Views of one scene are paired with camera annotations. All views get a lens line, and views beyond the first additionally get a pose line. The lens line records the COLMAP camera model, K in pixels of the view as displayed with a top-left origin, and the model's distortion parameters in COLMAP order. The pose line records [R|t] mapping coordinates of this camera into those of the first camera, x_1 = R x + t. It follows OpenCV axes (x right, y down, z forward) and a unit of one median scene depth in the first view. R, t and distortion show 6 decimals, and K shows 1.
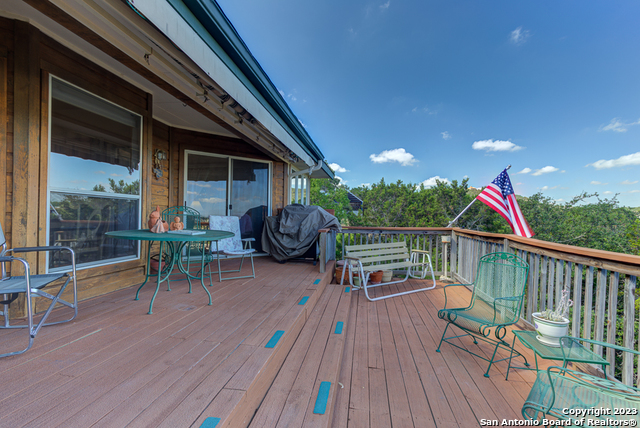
lens RADIAL K [[321.1, 0, 319.8], [0, 321.1, 217.2], [0, 0, 1]] dist [0.018500, 0.000594]
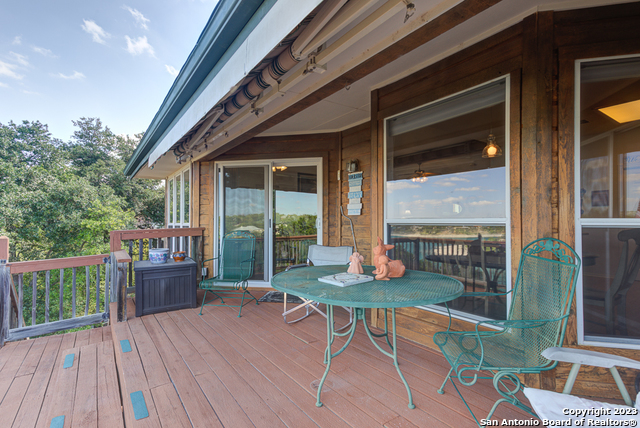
lens RADIAL K [[321.1, 0, 318.2], [0, 321.1, 216.8], [0, 0, 1]] dist [0.018500, 0.000594]
pose [[-0.732129, -0.024311, -0.680733, 0.093240], [-0.011095, 0.999656, -0.023768, -0.076499], [0.681076, -0.009849, -0.732146, 1.753798]]
